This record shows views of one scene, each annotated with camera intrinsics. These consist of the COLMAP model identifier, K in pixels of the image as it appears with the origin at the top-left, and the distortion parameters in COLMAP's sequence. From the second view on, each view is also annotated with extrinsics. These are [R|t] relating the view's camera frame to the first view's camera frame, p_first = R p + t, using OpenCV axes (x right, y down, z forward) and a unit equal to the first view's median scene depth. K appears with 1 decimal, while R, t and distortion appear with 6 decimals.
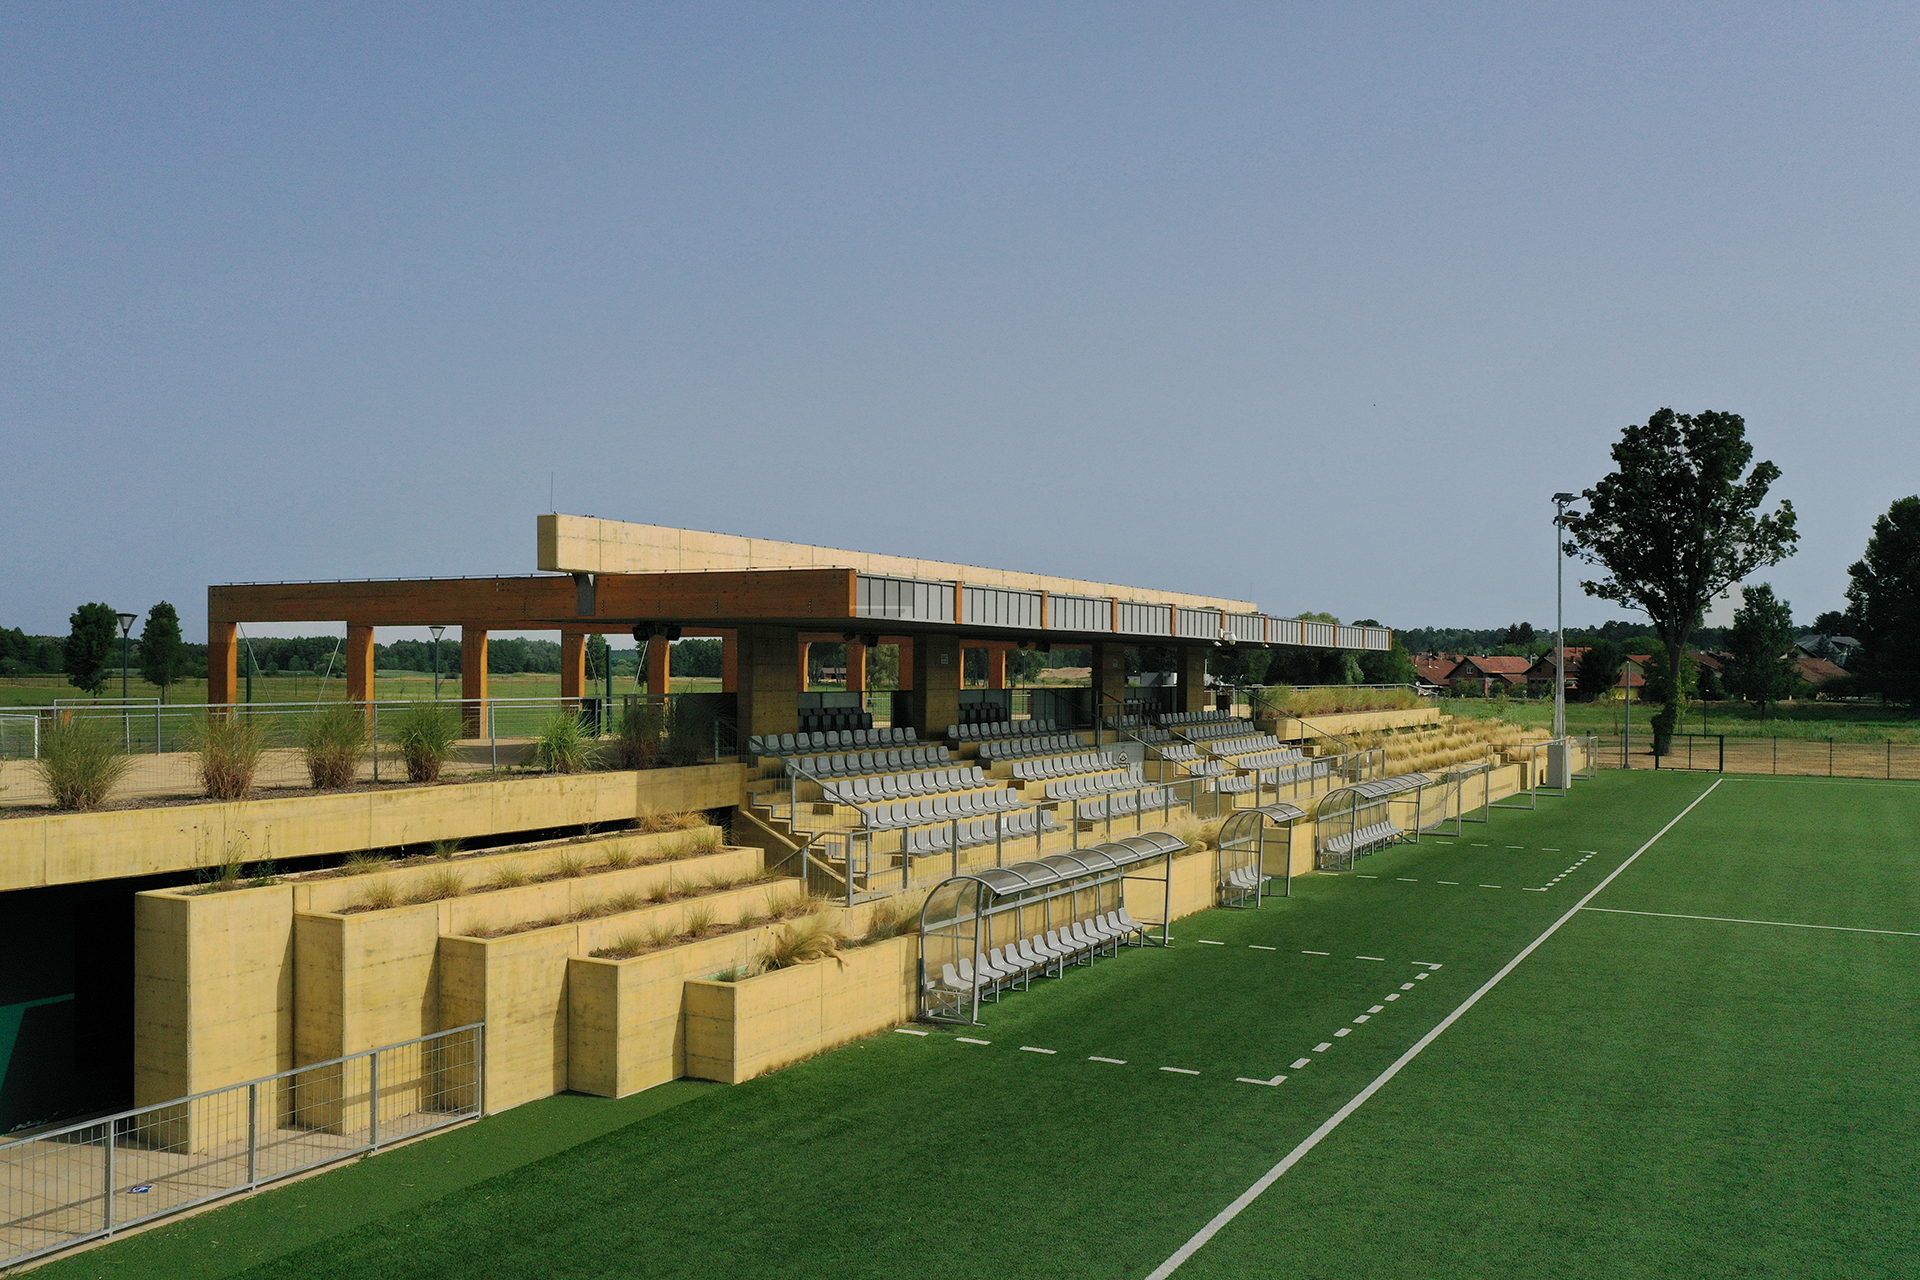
lens RADIAL K [[1511.6, 0, 966.2], [0, 1511.6, 640.0], [0, 0, 1]] dist [0.007058, -0.002968]
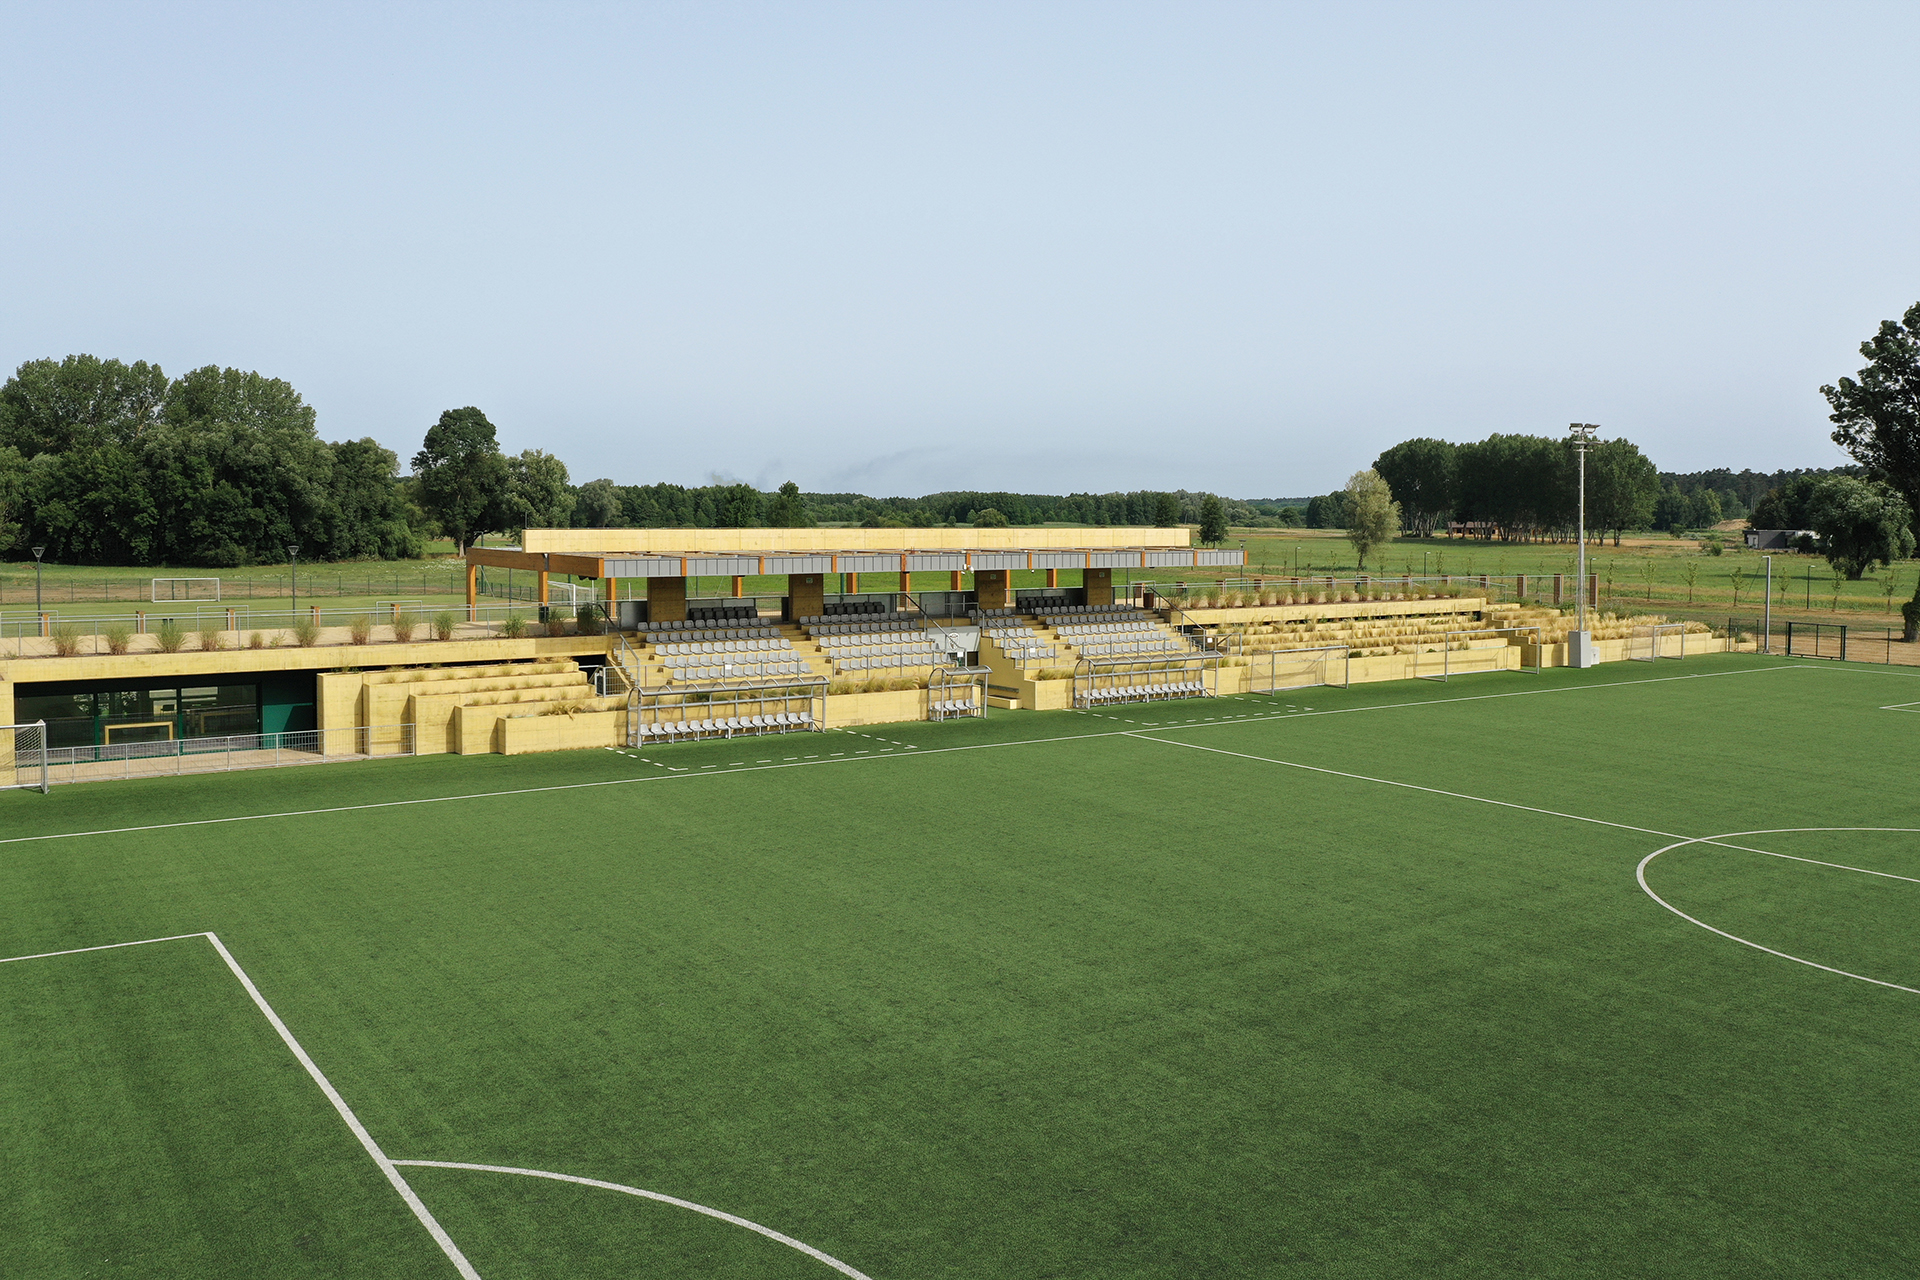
lens RADIAL K [[1511.6, 0, 955.5], [0, 1511.6, 646.1], [0, 0, 1]] dist [0.007058, -0.002968]
pose [[0.896564, 0.037023, -0.441364, 1.801320], [0.009692, 0.994622, 0.103119, -0.178990], [0.442808, -0.096730, 0.891383, -1.072407]]
